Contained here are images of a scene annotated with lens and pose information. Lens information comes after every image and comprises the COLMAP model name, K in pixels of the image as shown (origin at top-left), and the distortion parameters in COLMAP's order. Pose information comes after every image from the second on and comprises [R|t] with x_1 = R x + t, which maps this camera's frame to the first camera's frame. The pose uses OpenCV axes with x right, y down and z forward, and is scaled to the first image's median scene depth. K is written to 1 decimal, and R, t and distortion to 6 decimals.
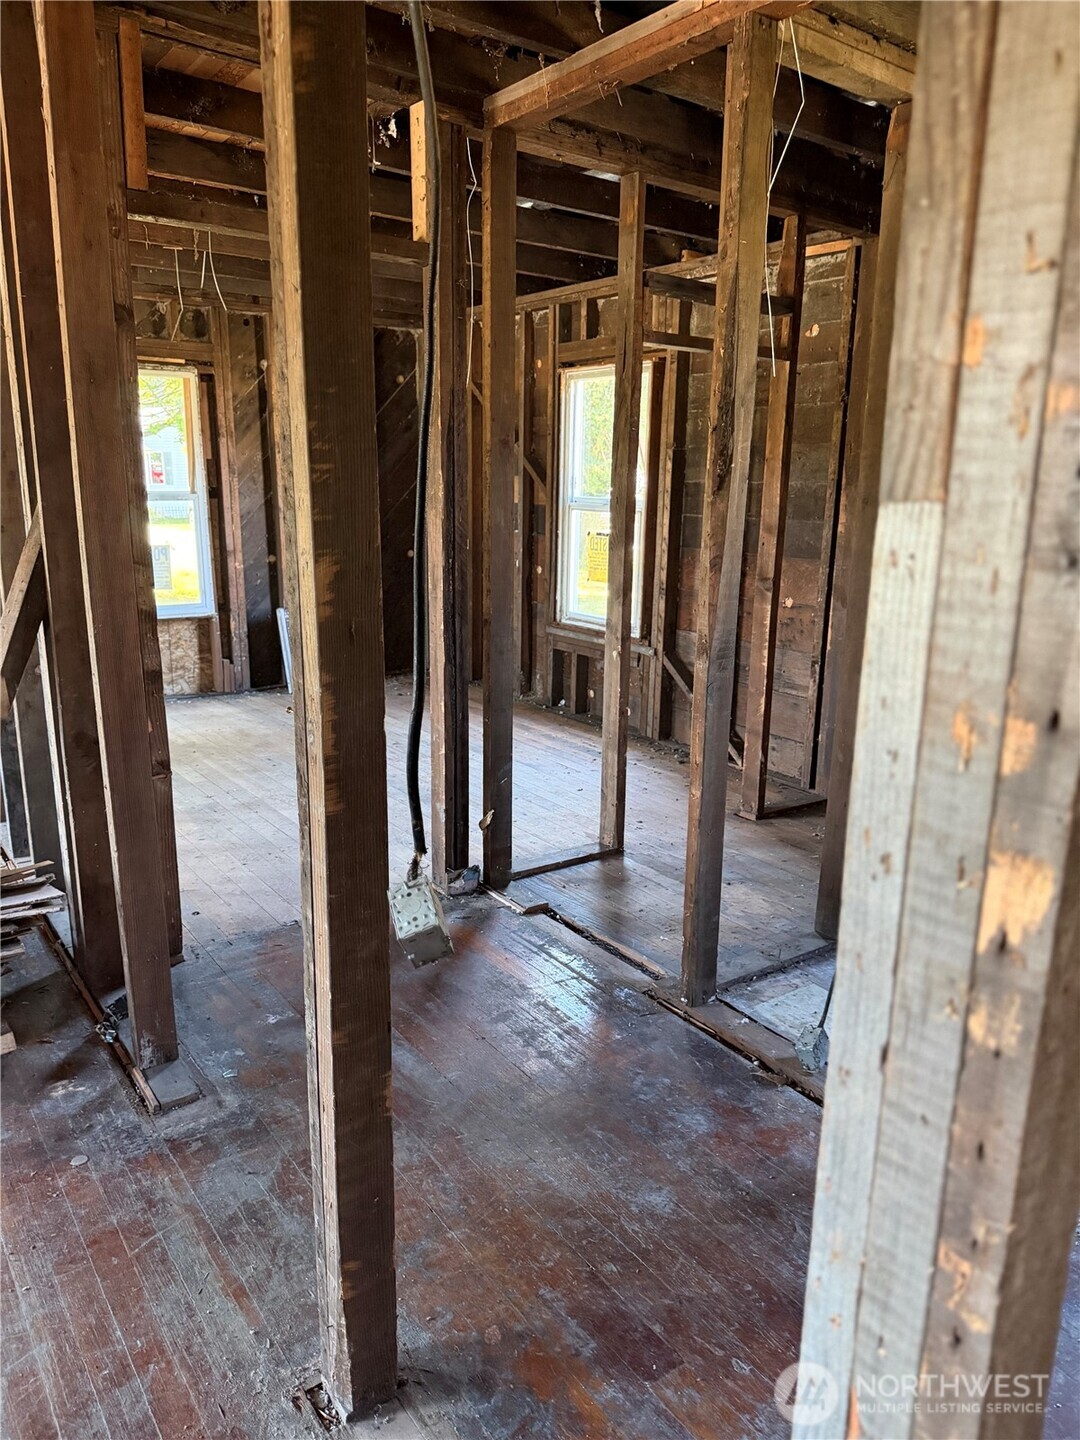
lens RADIAL K [[1005.0, 0, 540.0], [0, 1005.0, 720.0], [0, 0, 1]] dist [0.089381, -0.151566]
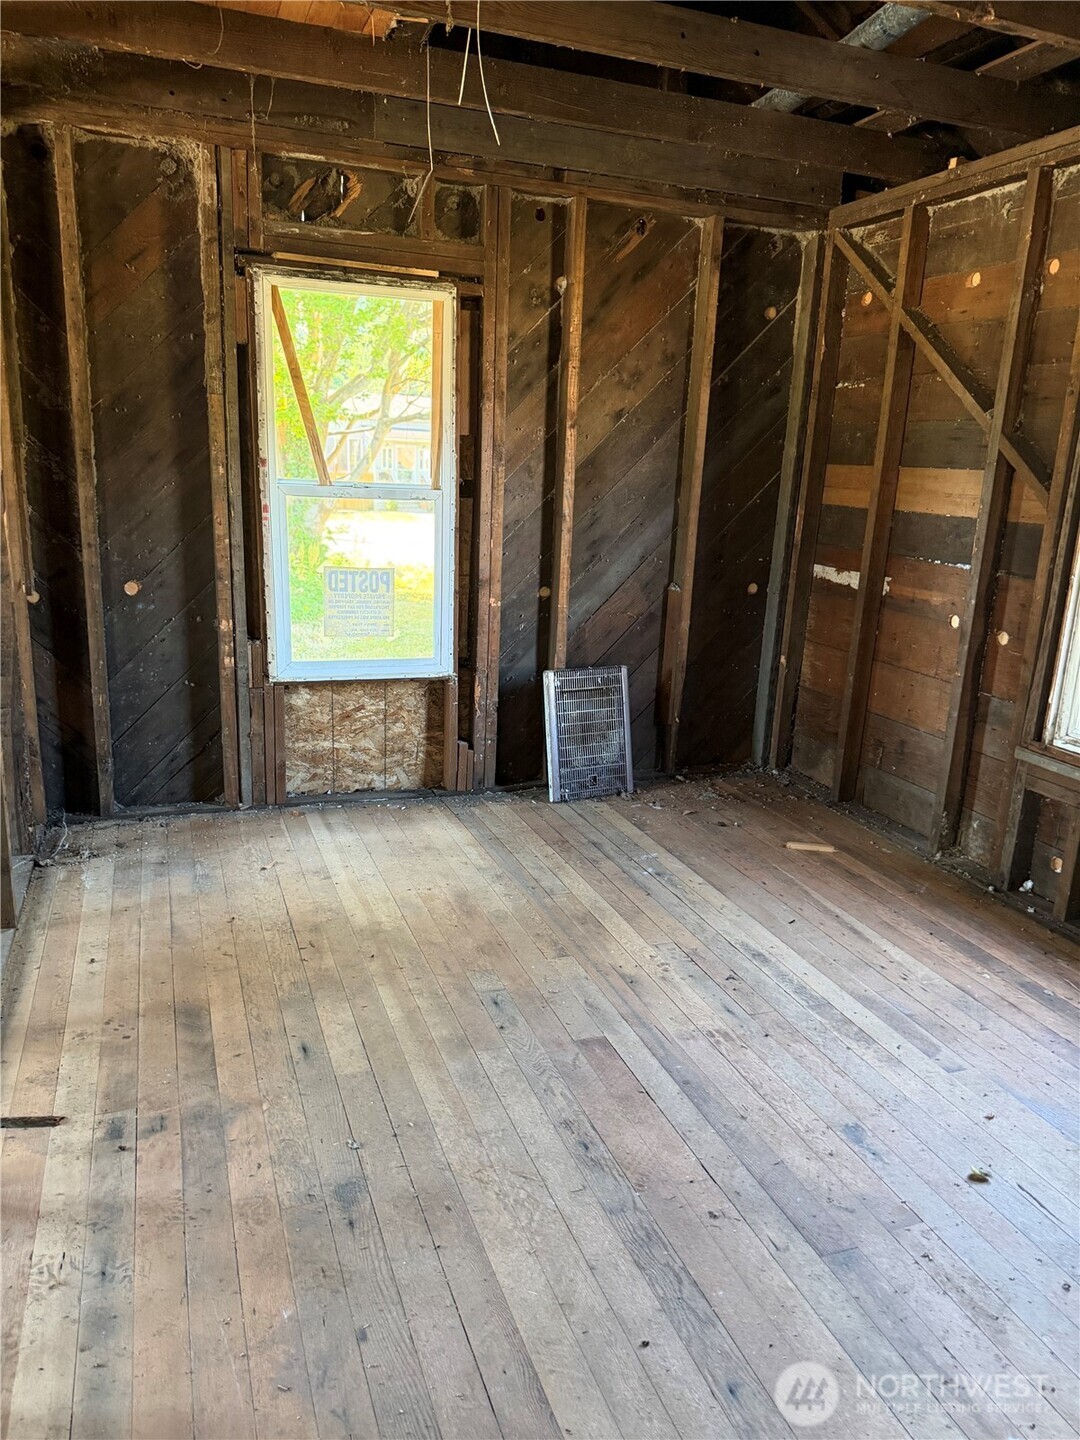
lens RADIAL K [[998.7, 0, 507.4], [0, 998.7, 755.4], [0, 0, 1]] dist [0.103388, -0.269392]
pose [[0.953944, 0.099952, -0.282844, -0.097828], [-0.090757, 0.994835, 0.045463, -0.085286], [0.285928, -0.017699, 0.958088, 0.386301]]
